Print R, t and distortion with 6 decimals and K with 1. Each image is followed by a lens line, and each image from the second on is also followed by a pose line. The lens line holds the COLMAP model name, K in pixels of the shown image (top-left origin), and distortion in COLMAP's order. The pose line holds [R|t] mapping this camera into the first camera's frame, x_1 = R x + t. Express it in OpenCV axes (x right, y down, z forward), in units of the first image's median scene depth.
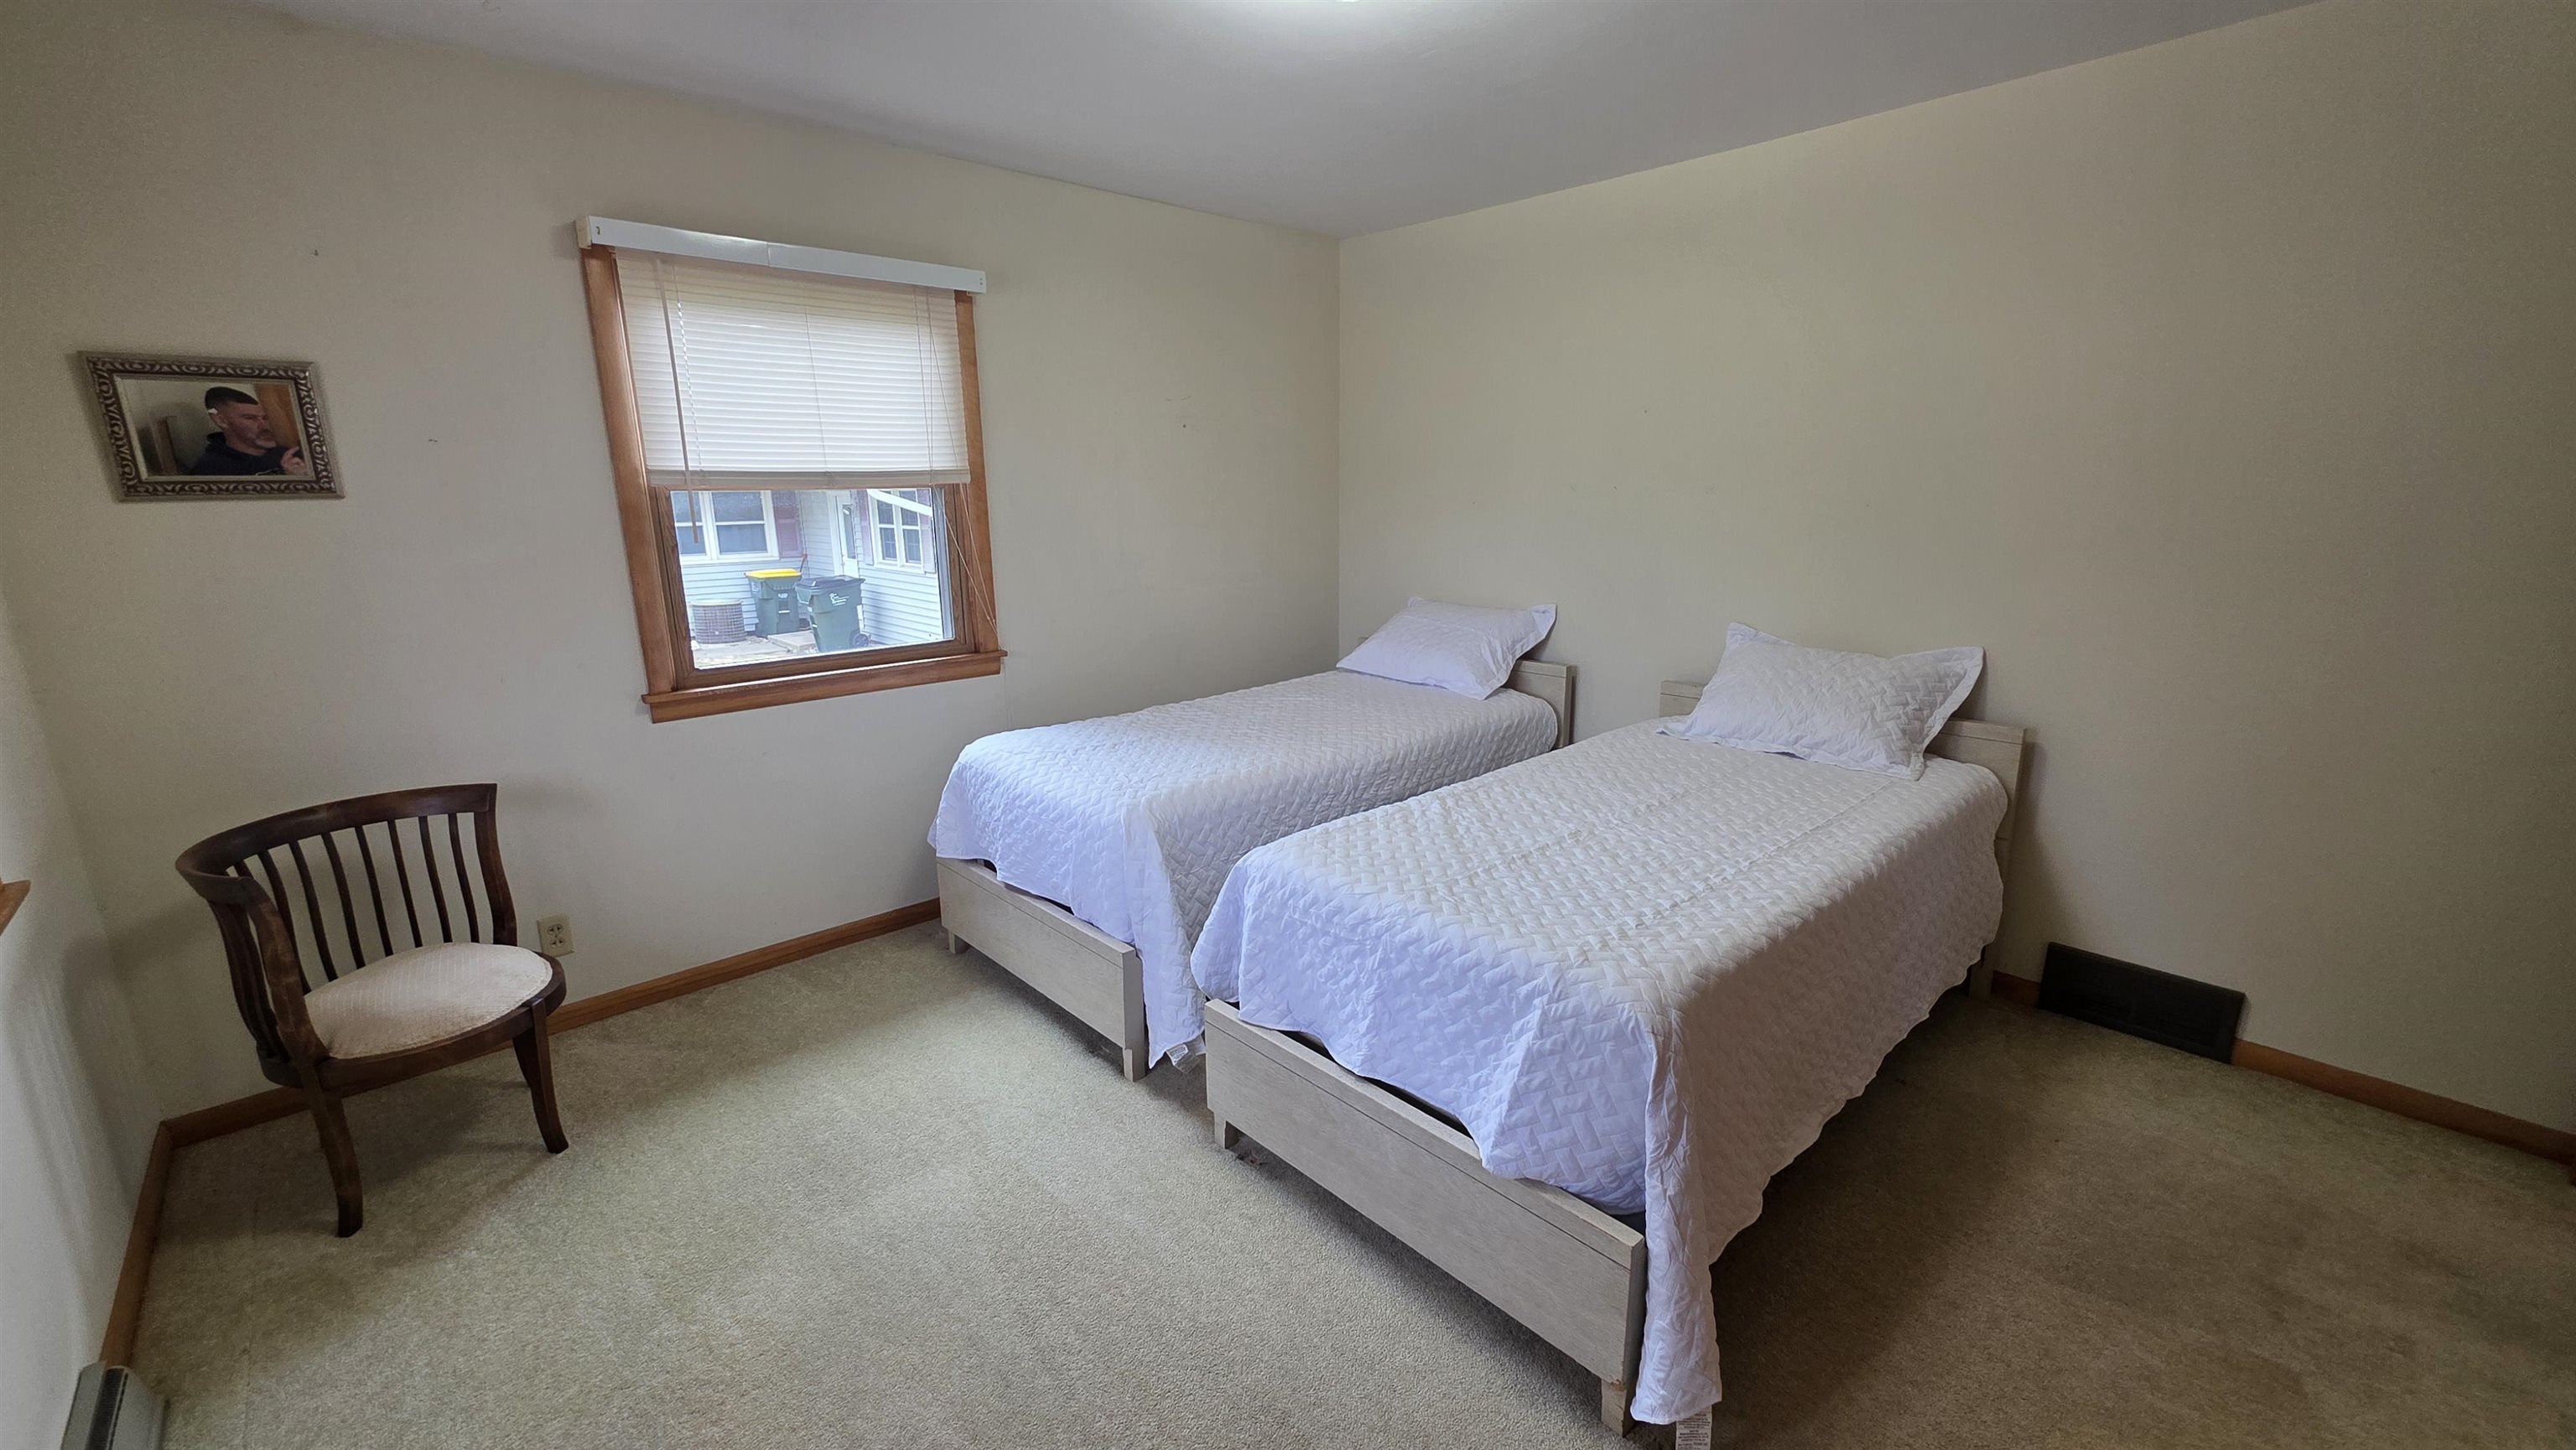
lens RADIAL K [[1018.6, 0, 1287.2], [0, 1018.6, 721.2], [0, 0, 1]] dist [0.003517, 0.000176]
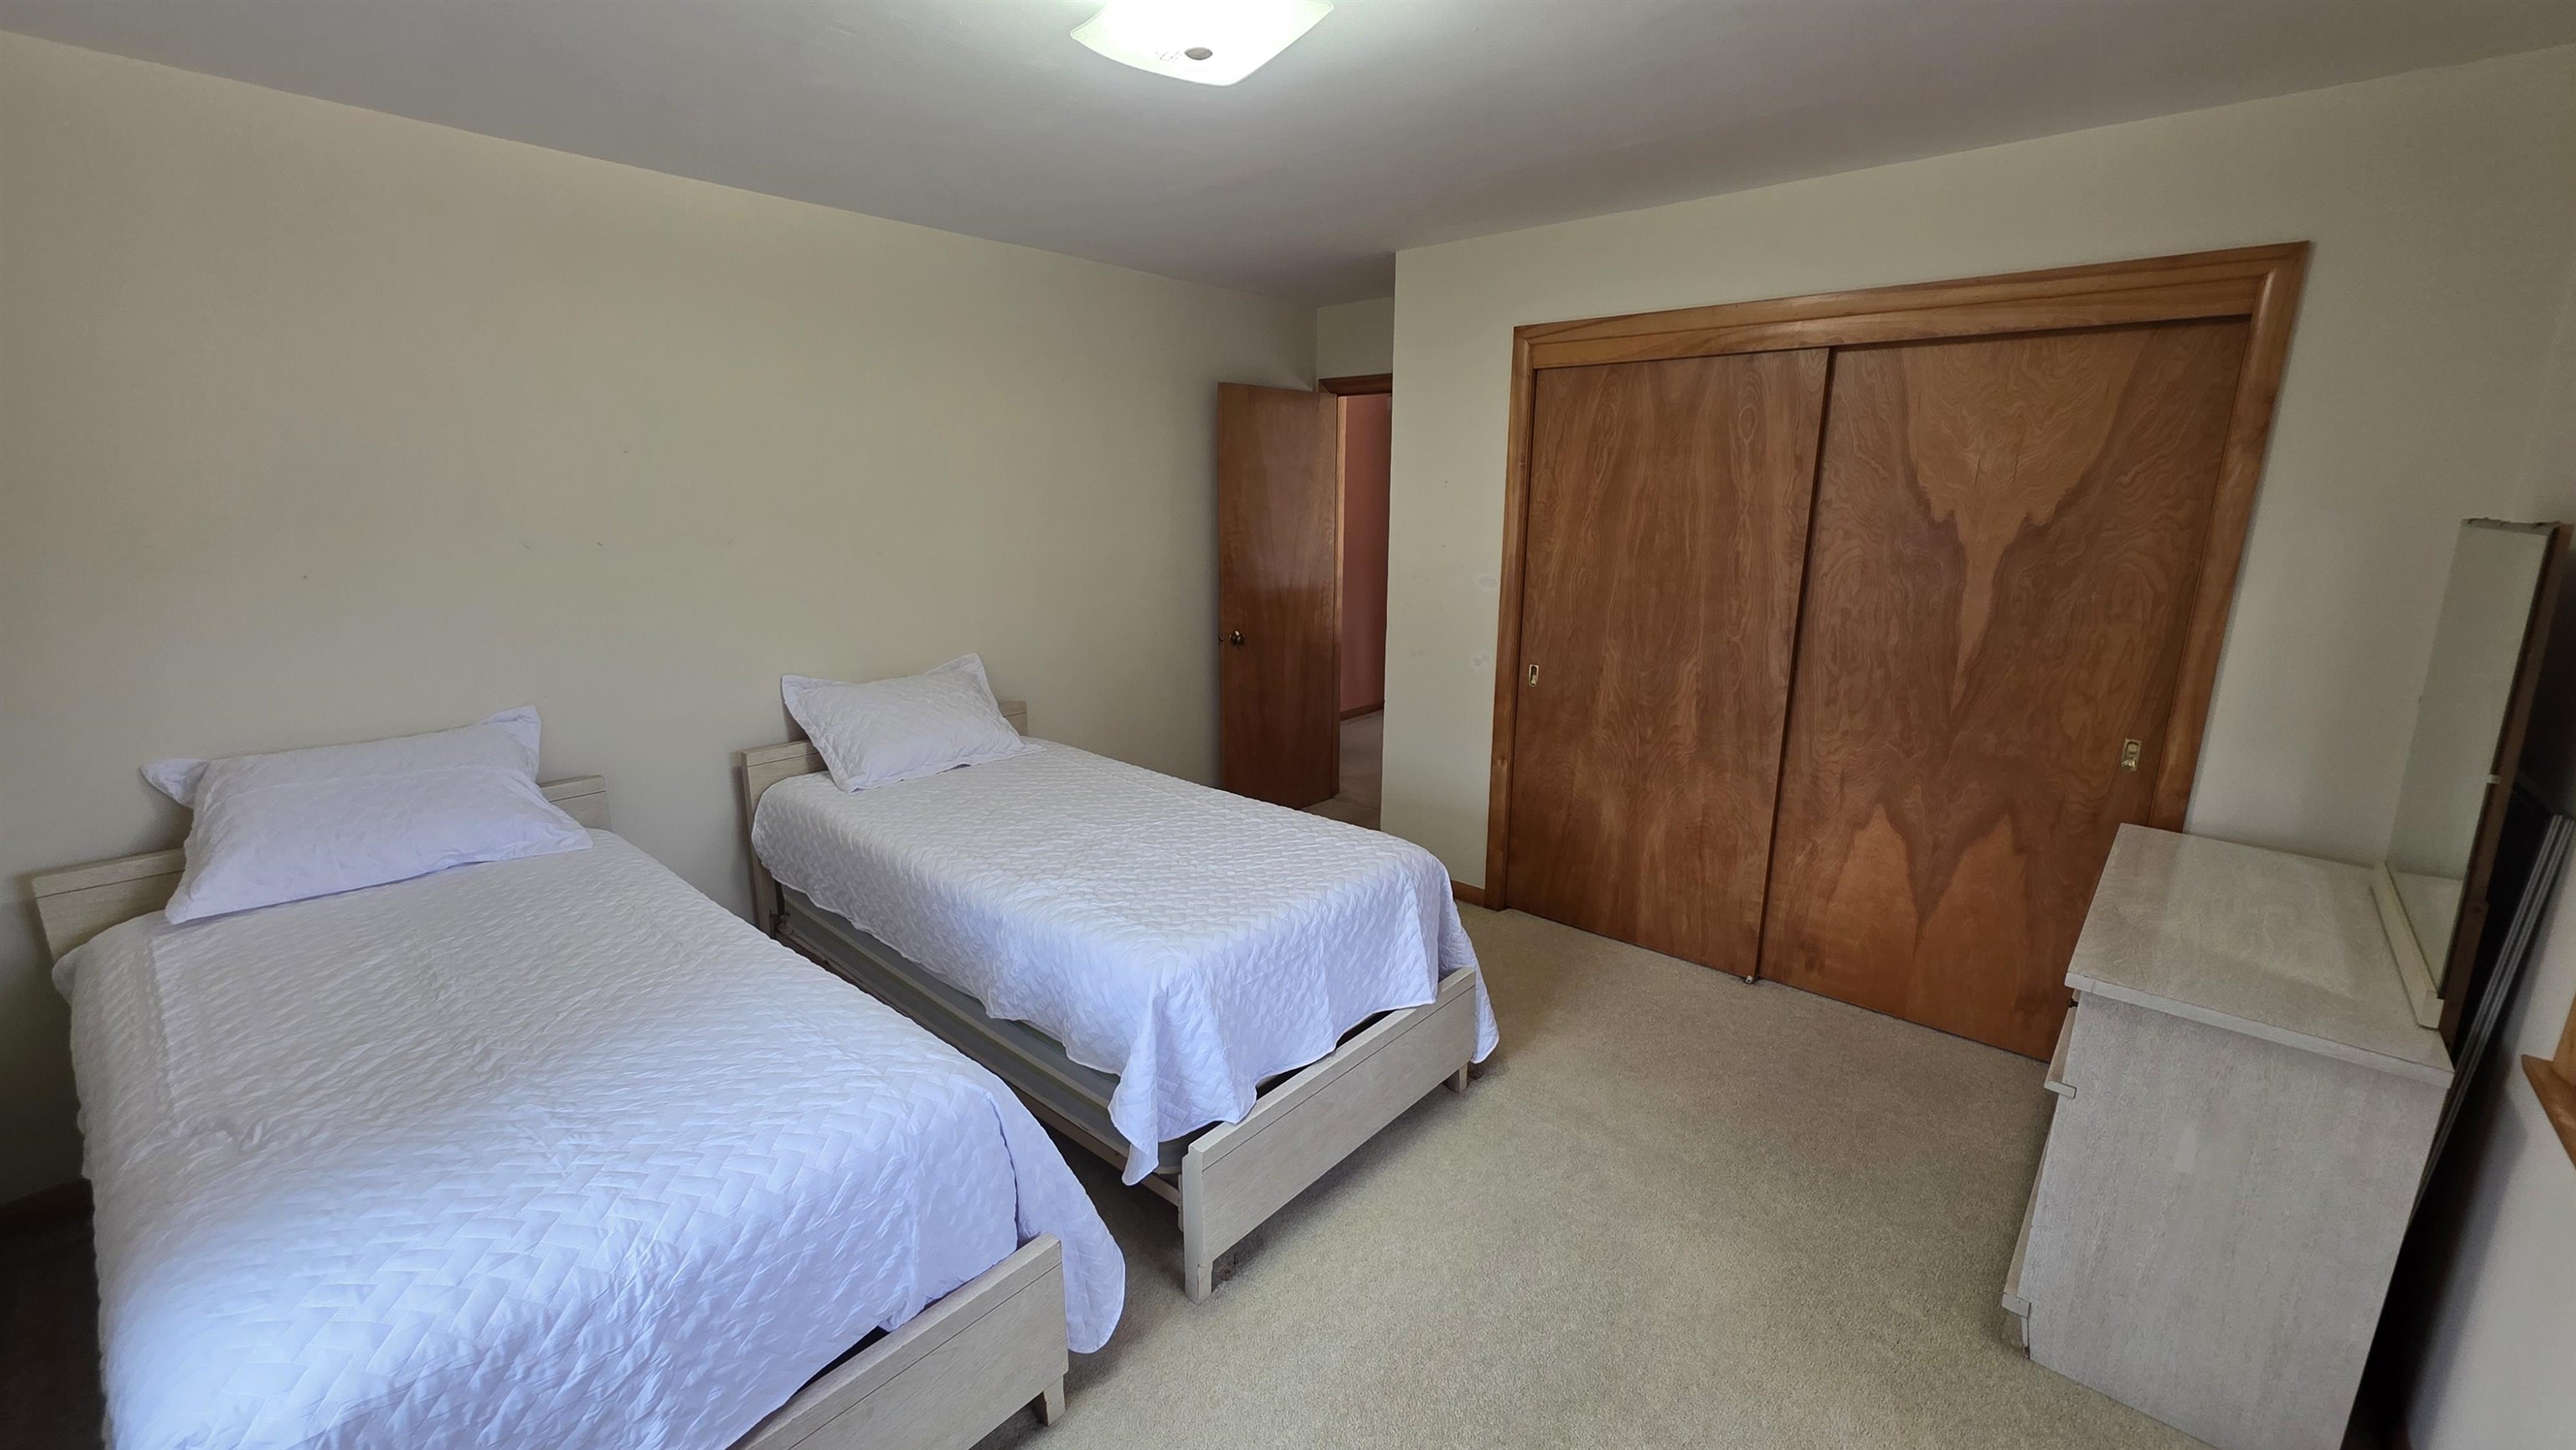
lens RADIAL K [[1018.6, 0, 1287.2], [0, 1018.6, 721.2], [0, 0, 1]] dist [0.003517, 0.000176]
pose [[-0.093770, -0.212746, 0.972598, -0.940279], [0.228411, 0.946248, 0.229004, -0.279887], [-0.969039, 0.243626, -0.040136, 0.957140]]
